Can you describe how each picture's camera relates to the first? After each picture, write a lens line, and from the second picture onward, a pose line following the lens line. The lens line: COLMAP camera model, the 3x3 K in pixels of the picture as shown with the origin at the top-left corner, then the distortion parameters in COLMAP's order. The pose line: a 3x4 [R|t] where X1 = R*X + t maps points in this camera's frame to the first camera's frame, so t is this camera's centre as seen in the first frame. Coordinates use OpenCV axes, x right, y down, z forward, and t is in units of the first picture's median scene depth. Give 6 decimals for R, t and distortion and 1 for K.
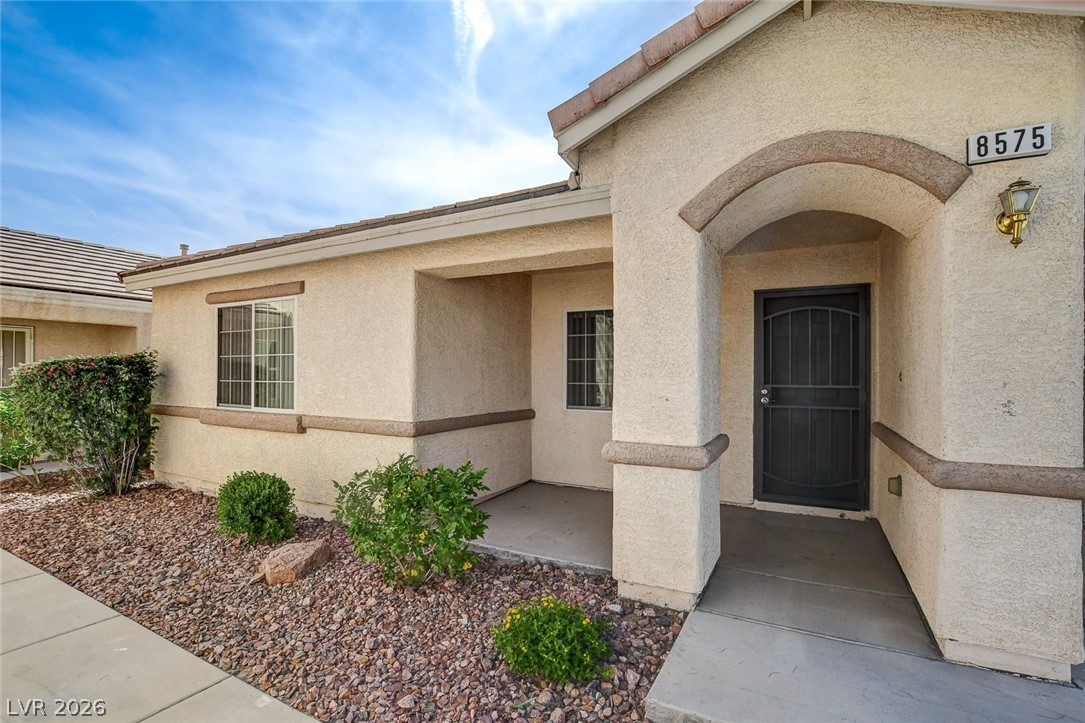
lens RADIAL K [[497.0, 0, 542.4], [0, 497.0, 366.3], [0, 0, 1]] dist [-0.033705, 0.003666]
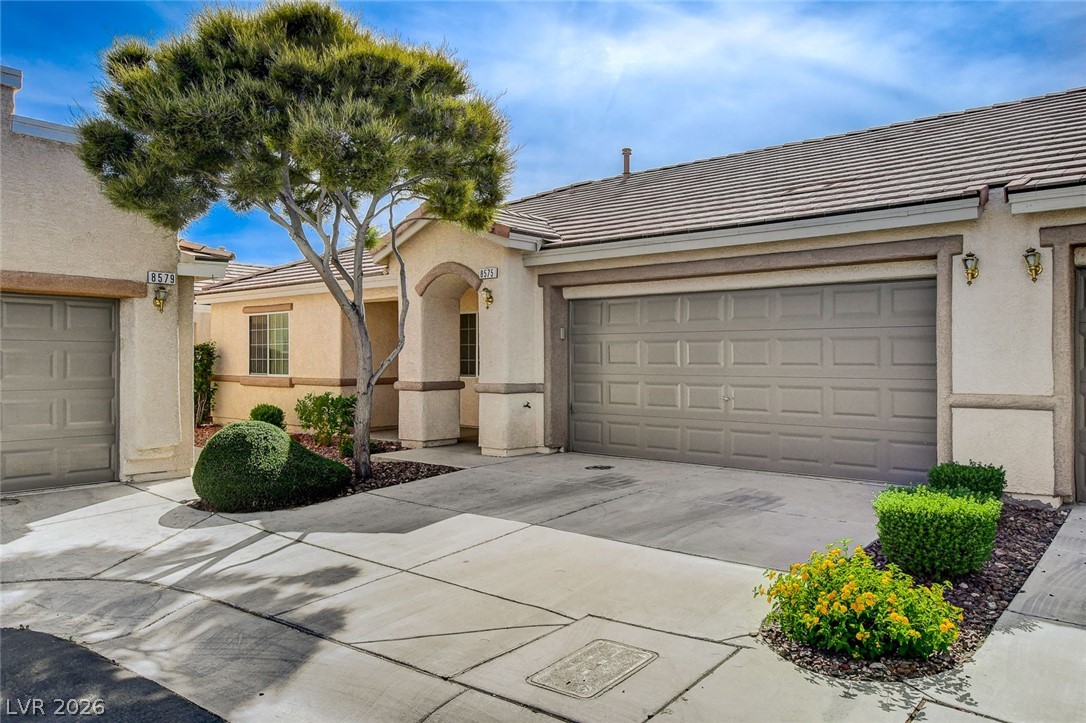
lens RADIAL K [[776.6, 0, 543.6], [0, 776.6, 360.4], [0, 0, 1]] dist [-0.003001, -0.000058]
pose [[0.974159, -0.001055, -0.225861, 0.965661], [0.003799, 0.999924, 0.011714, 0.006179], [0.225832, -0.012269, 0.974089, -1.432150]]
